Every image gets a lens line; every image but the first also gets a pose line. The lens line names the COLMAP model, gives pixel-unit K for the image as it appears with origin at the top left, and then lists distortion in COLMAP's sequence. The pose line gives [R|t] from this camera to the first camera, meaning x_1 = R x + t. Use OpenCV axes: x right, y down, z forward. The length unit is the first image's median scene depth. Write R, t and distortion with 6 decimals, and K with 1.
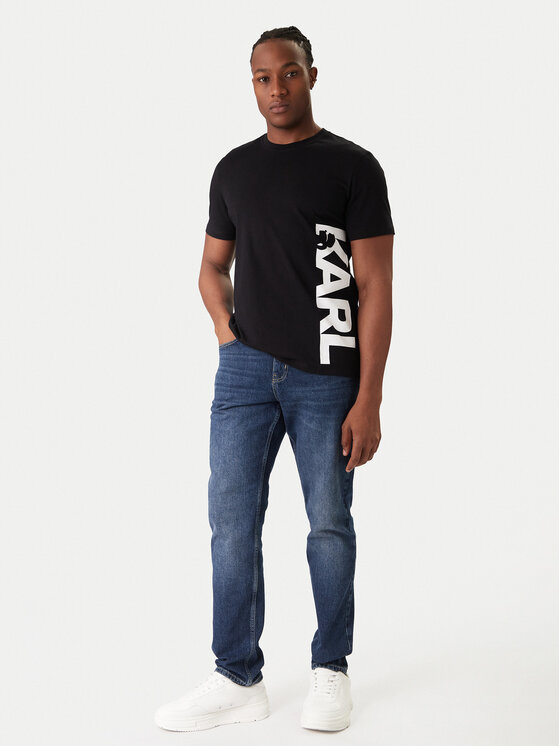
lens RADIAL K [[946.3, 0, 279.5], [0, 946.3, 374.3], [0, 0, 1]] dist [-0.047505, 0.000000]
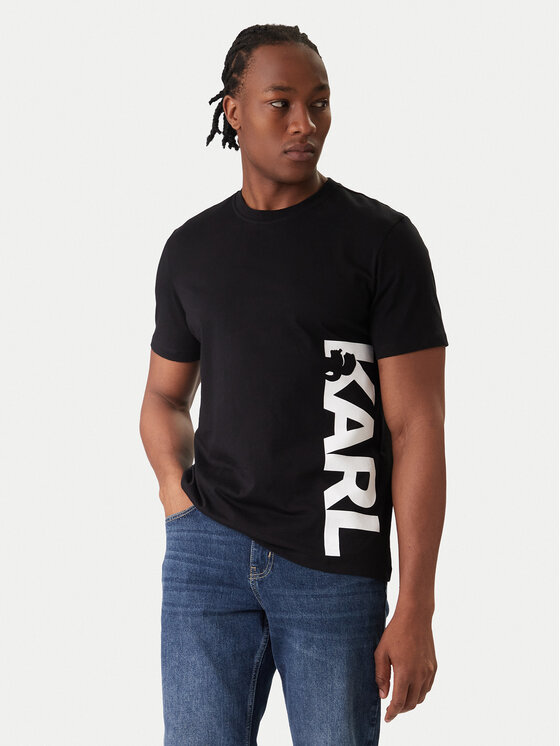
lens RADIAL K [[946.3, 0, 280.5], [0, 946.3, 374.5], [0, 0, 1]] dist [-0.047505, 0.000000]
pose [[0.999661, 0.005519, 0.025434, -0.003157], [-0.002449, 0.992867, -0.119202, -0.054911], [-0.025910, 0.119099, 0.992544, 0.353964]]
